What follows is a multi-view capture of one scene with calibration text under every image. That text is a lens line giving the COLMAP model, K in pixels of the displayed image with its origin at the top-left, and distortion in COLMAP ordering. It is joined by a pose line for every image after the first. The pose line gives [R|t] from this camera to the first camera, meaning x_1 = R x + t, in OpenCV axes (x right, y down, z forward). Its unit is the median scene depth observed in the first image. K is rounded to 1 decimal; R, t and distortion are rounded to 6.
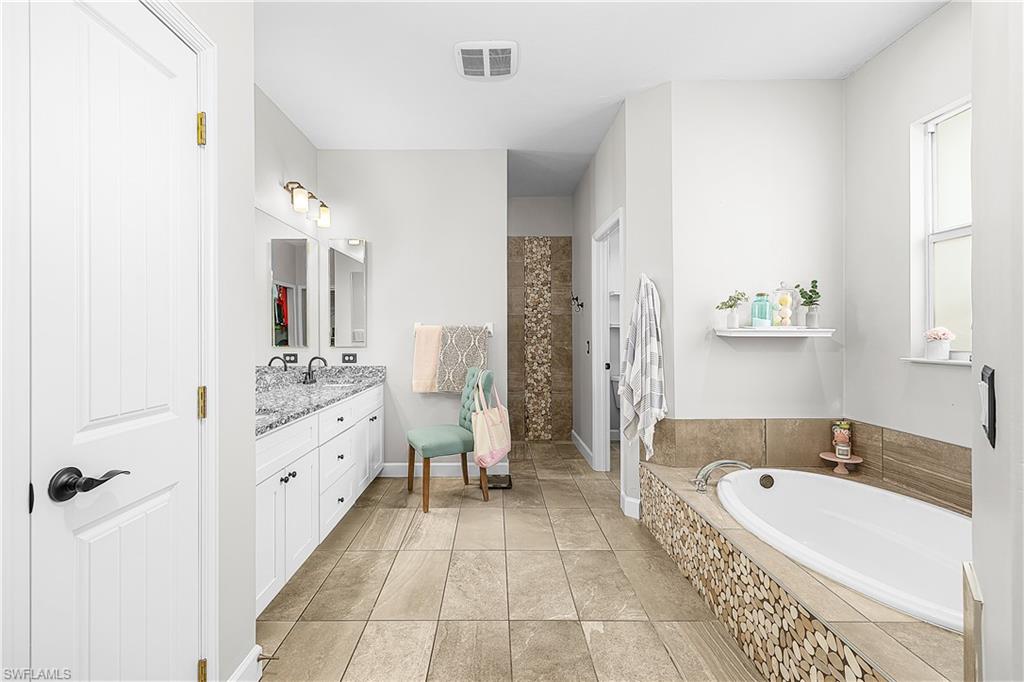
lens RADIAL K [[432.3, 0, 512.3], [0, 432.3, 332.3], [0, 0, 1]] dist [0.002125, -0.000356]
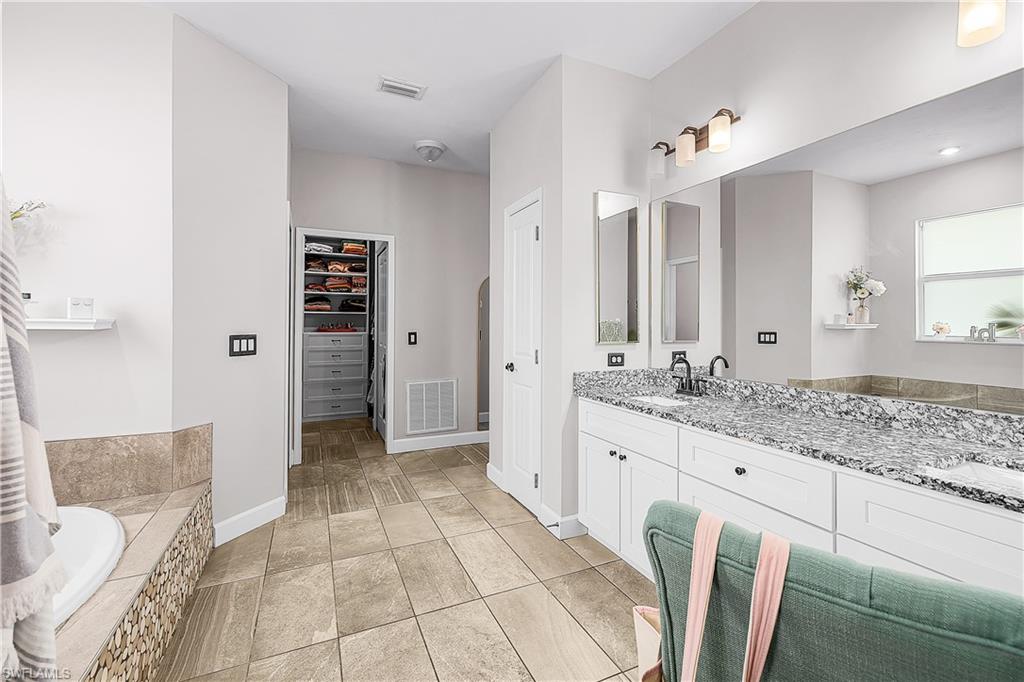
lens RADIAL K [[431.9, 0, 525.4], [0, 431.9, 335.0], [0, 0, 1]] dist [0.002384, 0.000328]
pose [[-0.912062, 0.007402, -0.409985, 0.166368], [0.000690, 0.999863, 0.016517, -0.001854], [0.410051, 0.014782, -0.911943, 2.015910]]
